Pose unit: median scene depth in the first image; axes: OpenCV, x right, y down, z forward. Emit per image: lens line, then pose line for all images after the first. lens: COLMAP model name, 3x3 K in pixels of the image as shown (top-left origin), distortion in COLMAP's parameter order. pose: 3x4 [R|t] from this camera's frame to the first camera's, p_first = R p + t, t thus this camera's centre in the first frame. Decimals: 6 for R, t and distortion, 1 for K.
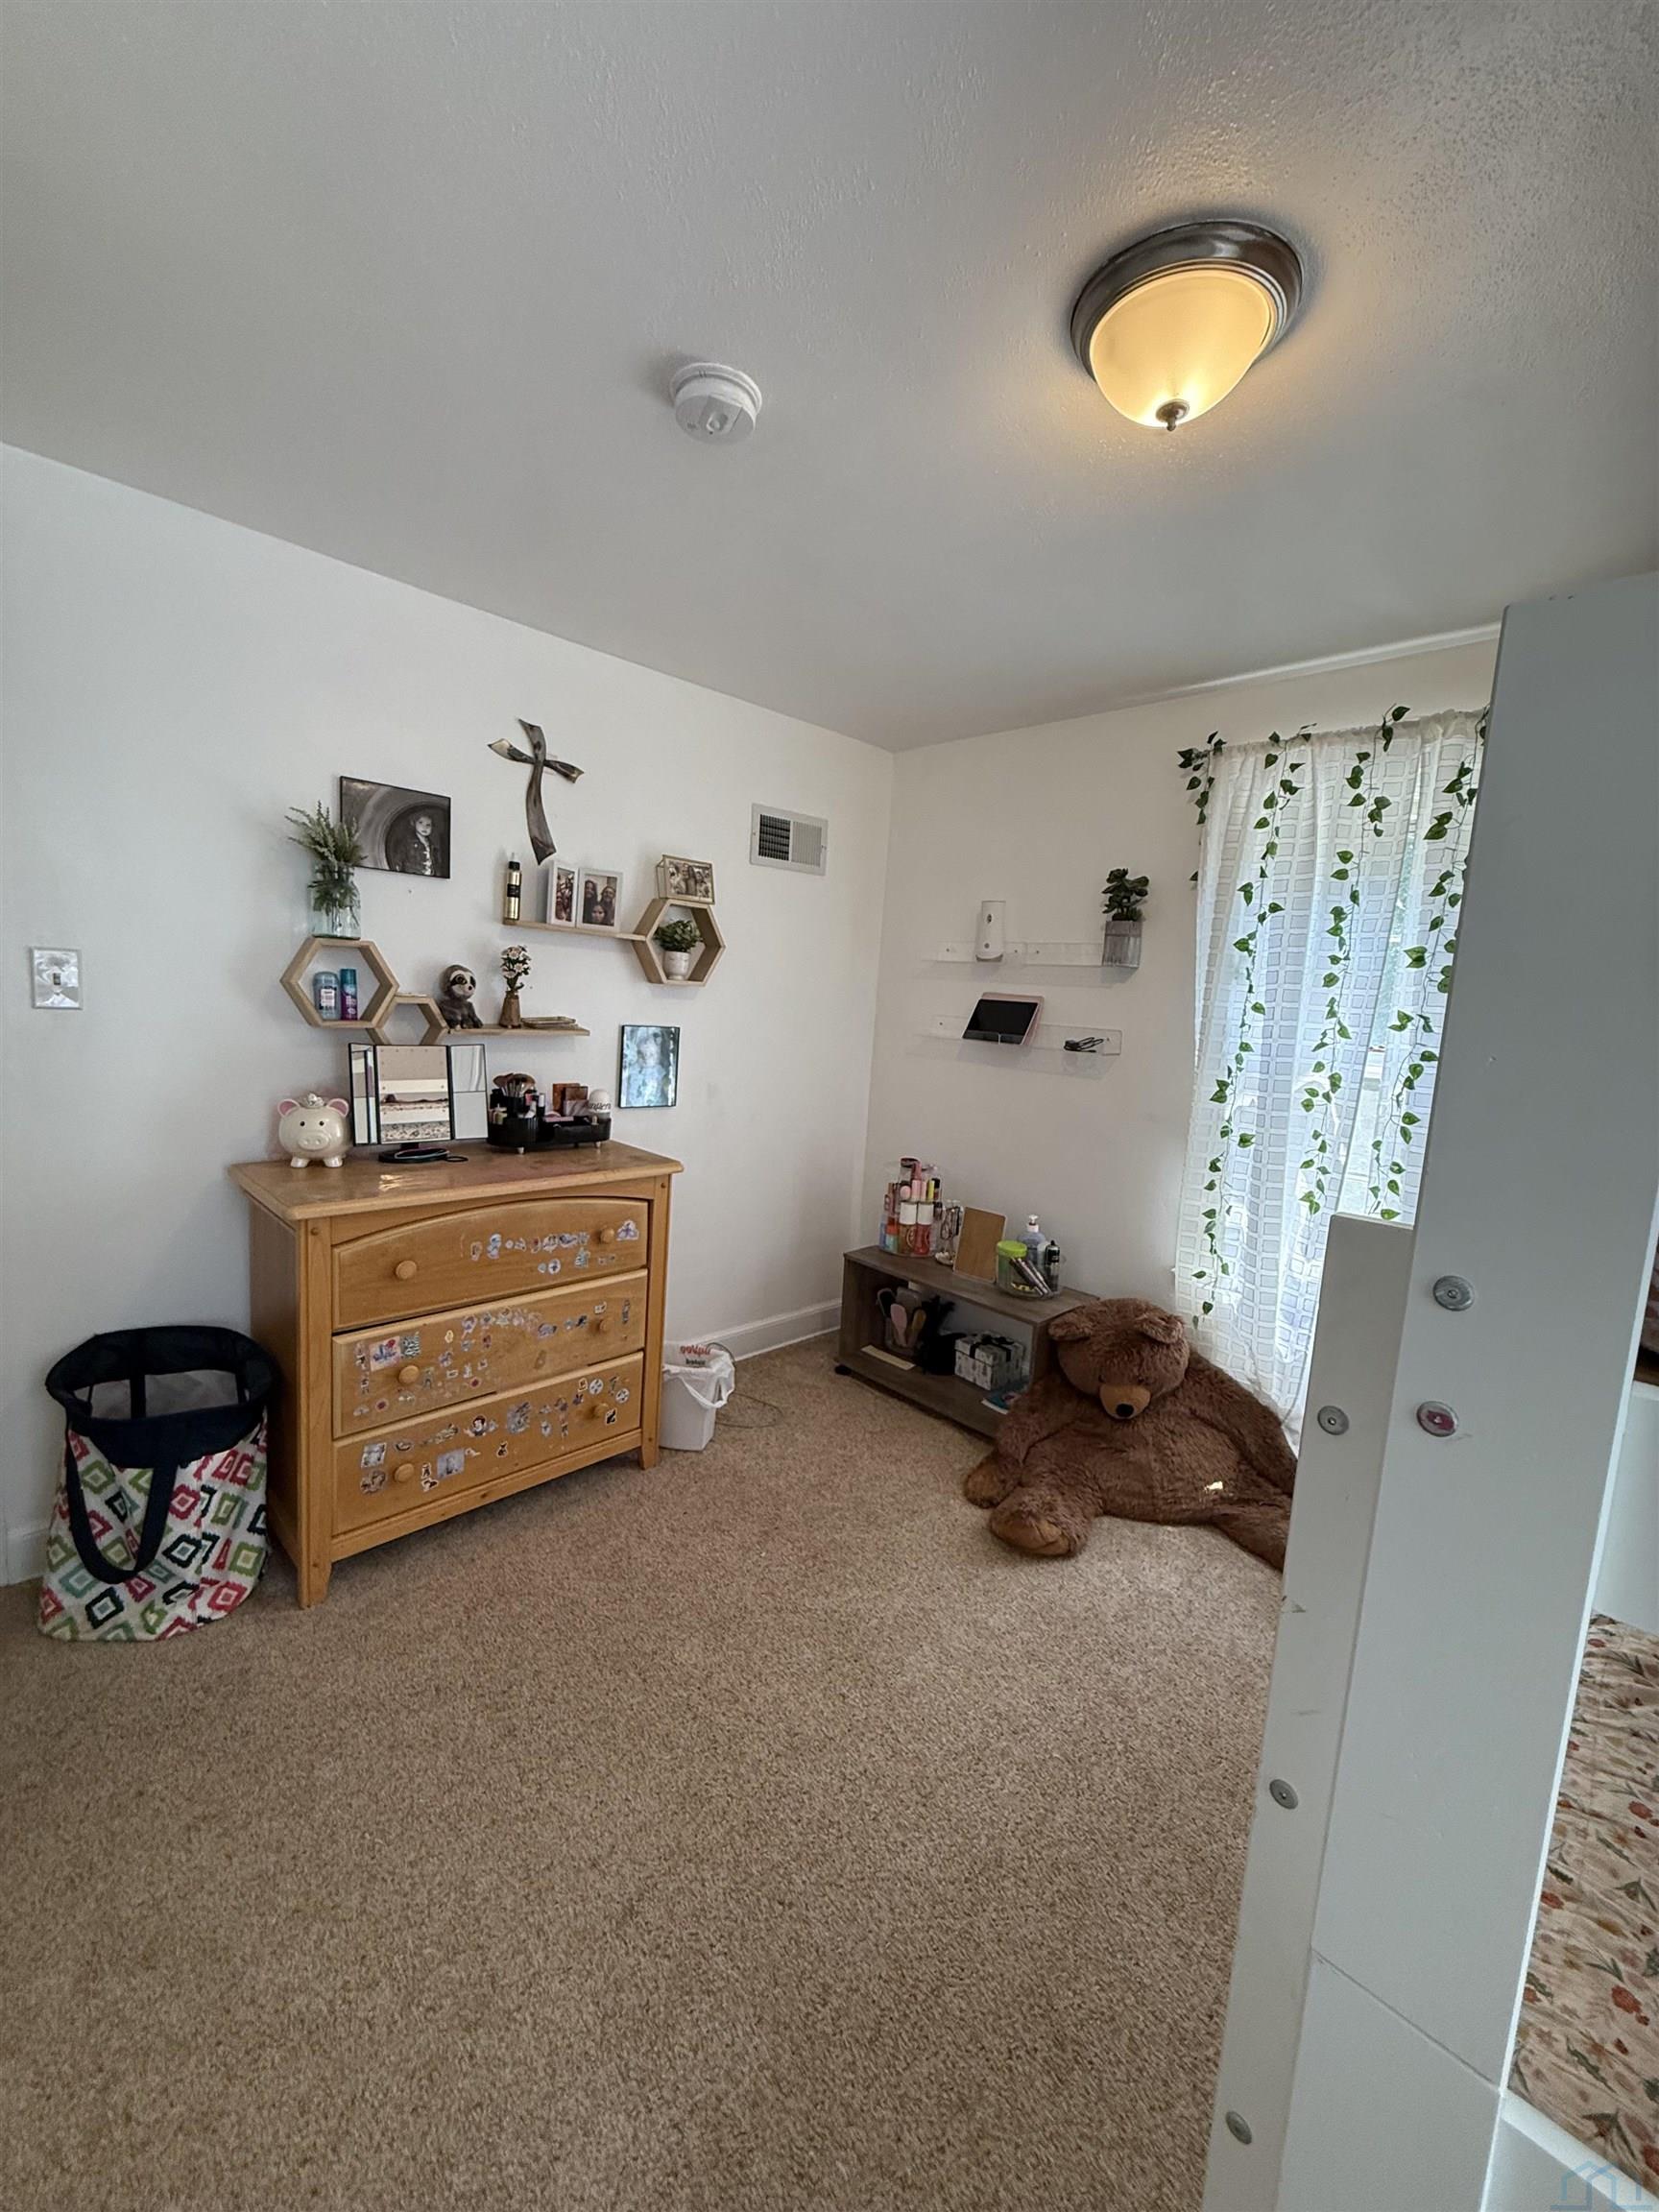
lens RADIAL K [[890.8, 0, 828.4], [0, 890.8, 1098.2], [0, 0, 1]] dist [-0.001555, -0.000037]
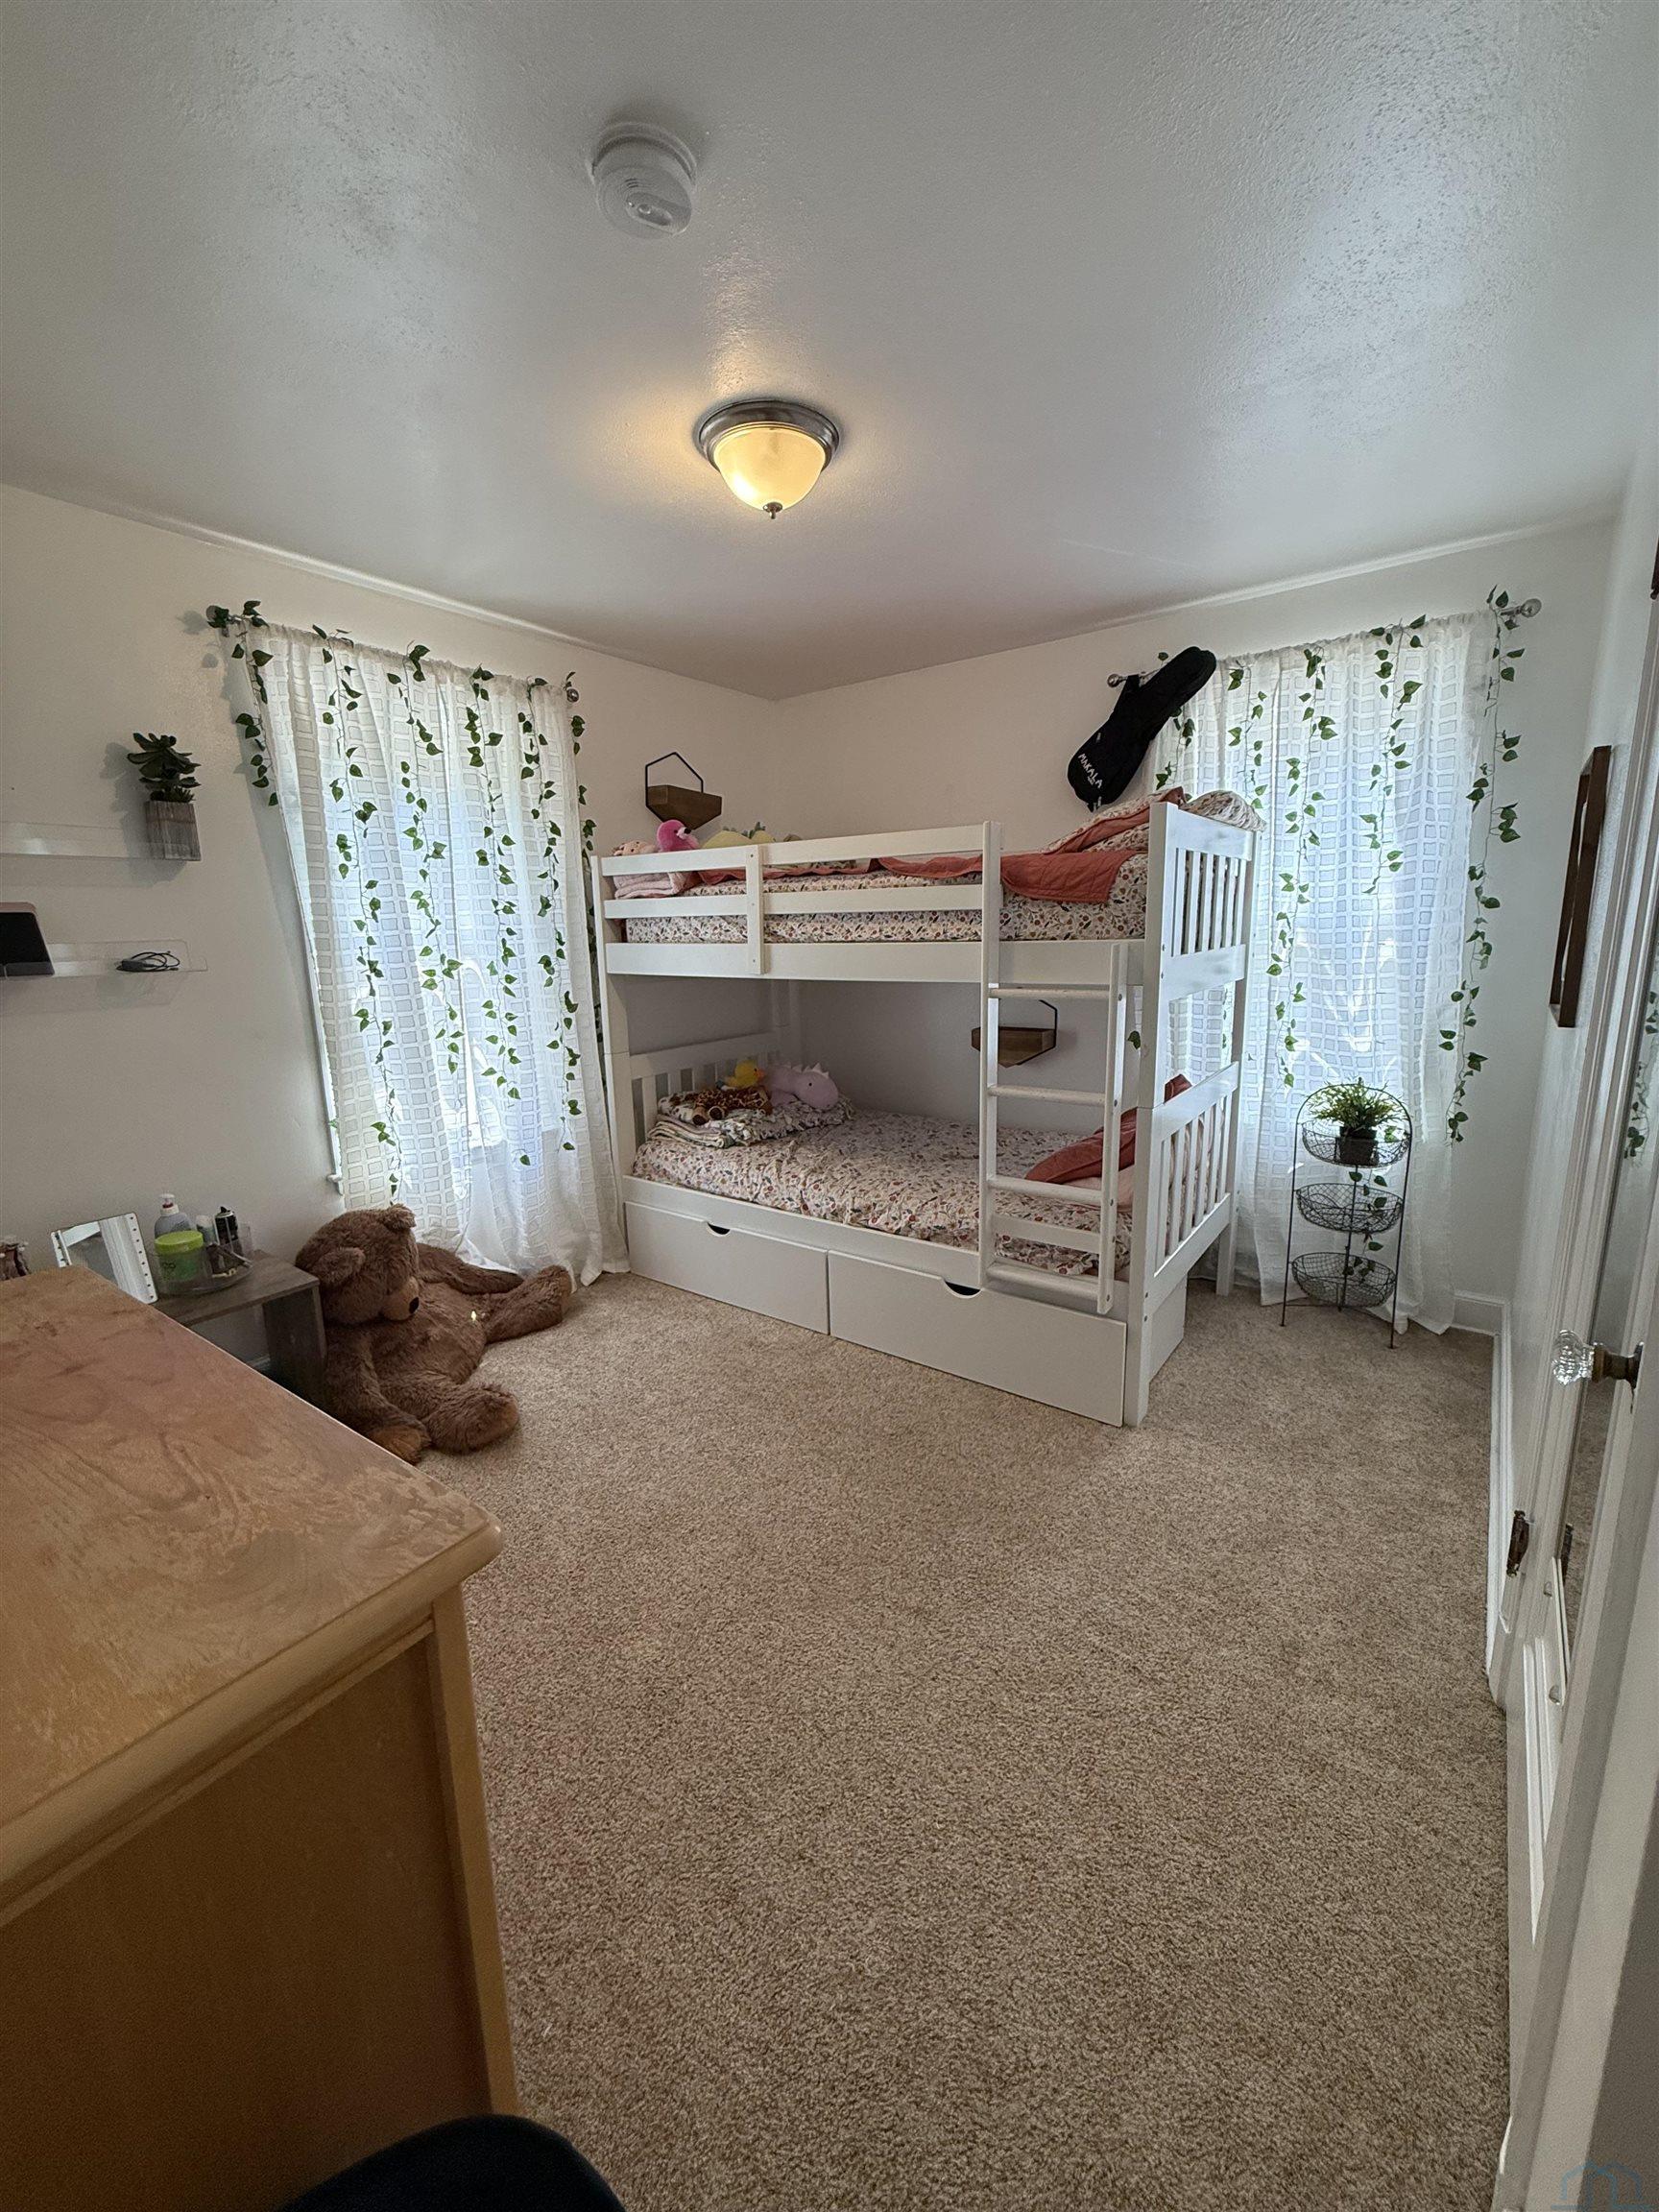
lens RADIAL K [[890.8, 0, 828.4], [0, 890.8, 1101.6], [0, 0, 1]] dist [-0.001555, -0.000037]
pose [[-0.163564, -0.254811, 0.953057, -0.712095], [0.125123, 0.952908, 0.276244, -0.104807], [-0.978566, 0.164433, -0.123979, 0.658719]]
